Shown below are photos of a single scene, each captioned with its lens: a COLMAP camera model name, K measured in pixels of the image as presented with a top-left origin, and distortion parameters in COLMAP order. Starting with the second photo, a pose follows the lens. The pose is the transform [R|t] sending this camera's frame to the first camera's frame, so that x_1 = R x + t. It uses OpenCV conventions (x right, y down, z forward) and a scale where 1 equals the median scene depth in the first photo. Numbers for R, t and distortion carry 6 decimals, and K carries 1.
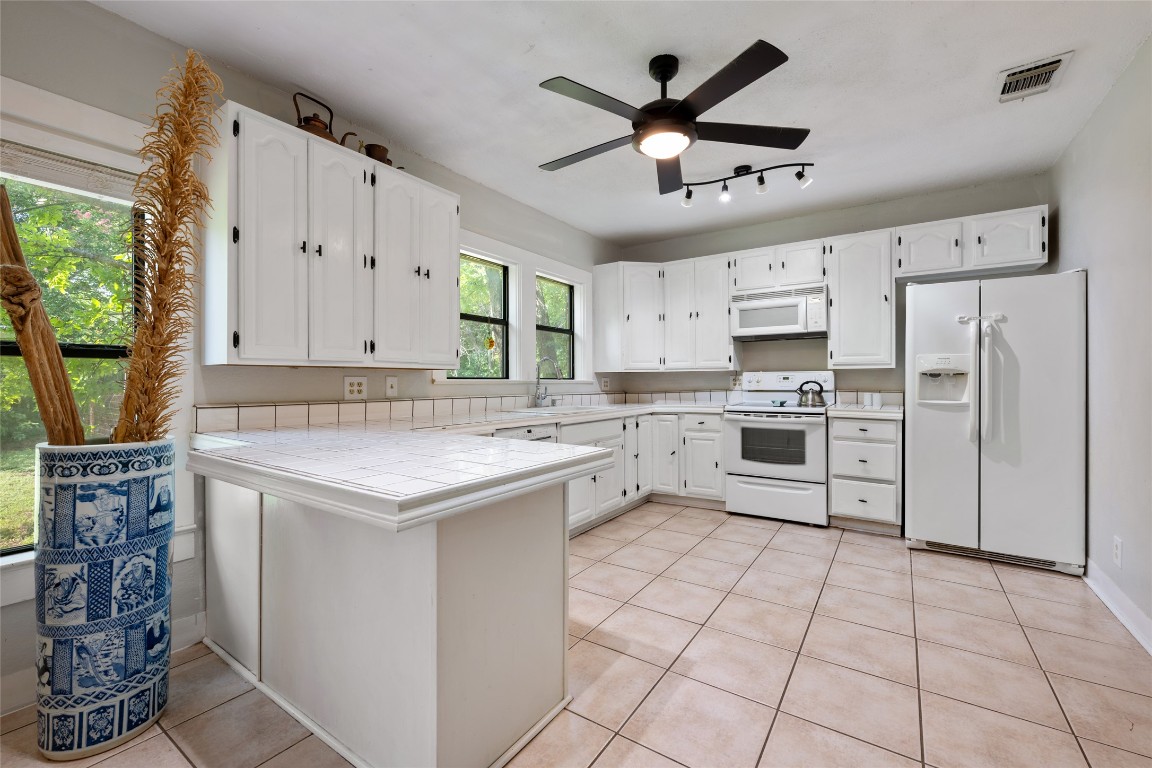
lens RADIAL K [[467.9, 0, 581.3], [0, 467.9, 379.6], [0, 0, 1]] dist [-0.001323, -0.000527]
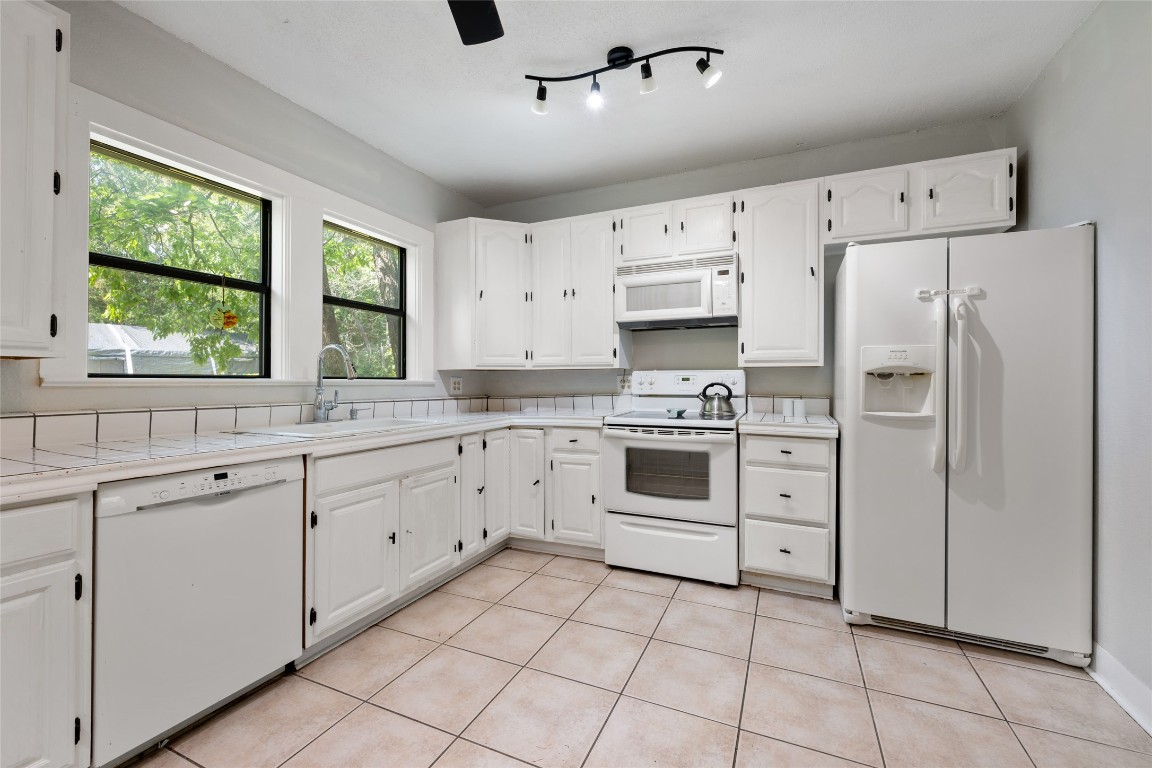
lens RADIAL K [[467.9, 0, 576.0], [0, 467.9, 378.3], [0, 0, 1]] dist [-0.001323, -0.000527]
pose [[0.985864, 0.005508, 0.167454, 0.160715], [-0.004868, 0.999979, -0.004230, -0.000305], [-0.167474, 0.003355, 0.985871, 0.335622]]
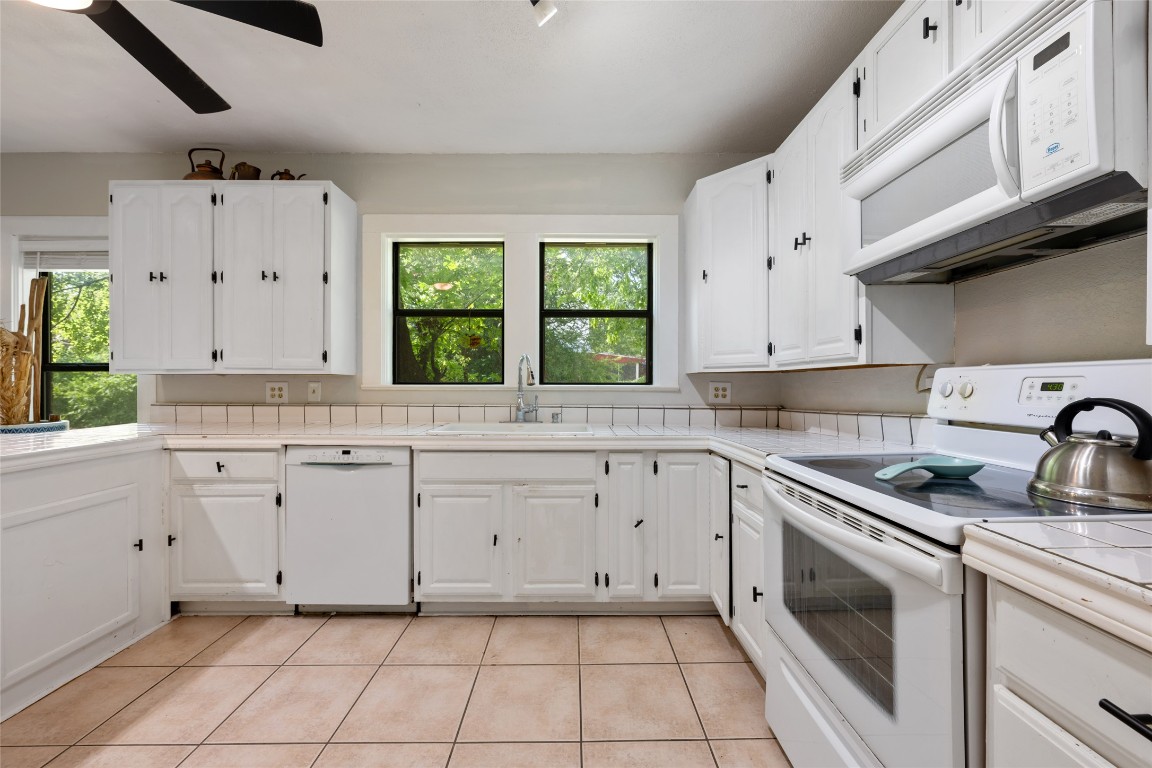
lens RADIAL K [[450.4, 0, 574.0], [0, 450.4, 386.3], [0, 0, 1]] dist [-0.001359, -0.000164]
pose [[0.569318, 0.009026, -0.822068, 0.589558], [-0.001440, 0.999949, 0.009982, -0.006256], [0.822116, -0.004500, 0.569302, 0.724850]]
